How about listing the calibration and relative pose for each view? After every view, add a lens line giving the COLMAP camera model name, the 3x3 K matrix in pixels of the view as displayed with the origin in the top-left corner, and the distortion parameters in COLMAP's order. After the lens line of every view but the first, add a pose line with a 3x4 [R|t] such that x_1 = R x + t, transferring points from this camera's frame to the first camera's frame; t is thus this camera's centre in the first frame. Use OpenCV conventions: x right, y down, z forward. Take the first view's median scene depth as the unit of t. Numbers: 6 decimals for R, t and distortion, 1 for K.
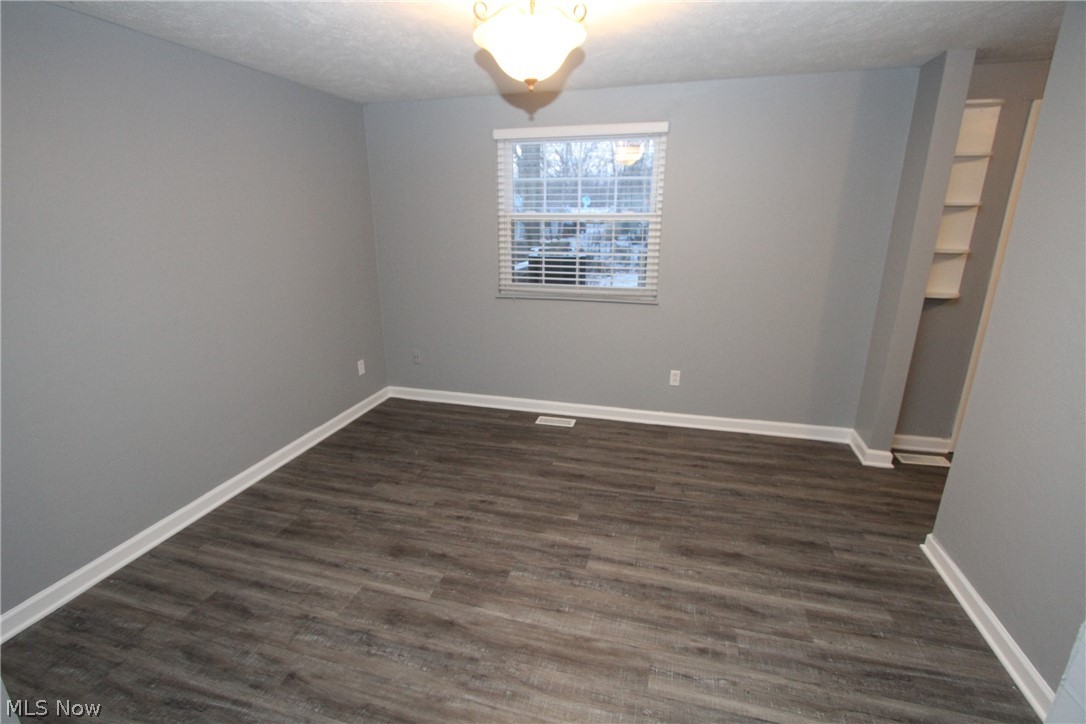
lens RADIAL K [[500.0, 0, 542.6], [0, 500.0, 361.0], [0, 0, 1]] dist [-0.019643, 0.002803]
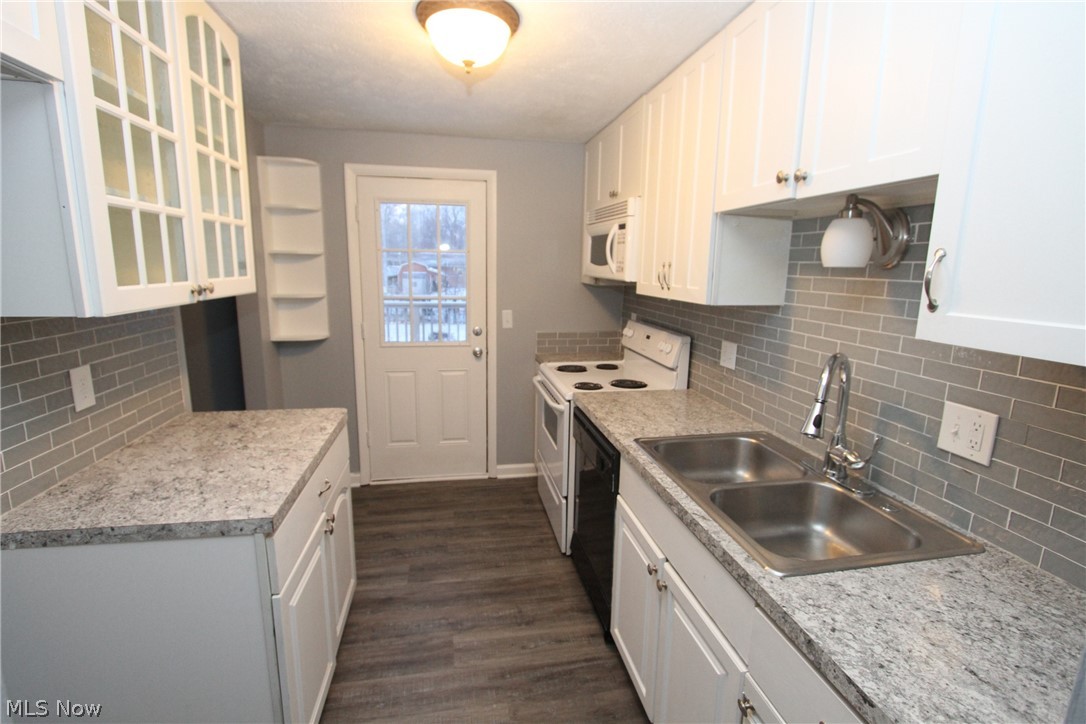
lens RADIAL K [[500.0, 0, 537.6], [0, 500.0, 357.5], [0, 0, 1]] dist [-0.019643, 0.002803]
pose [[0.904440, -0.064798, 0.421650, 0.262753], [0.106820, 0.991309, -0.076789, 0.020398], [-0.413010, 0.114492, 0.903501, -0.068473]]
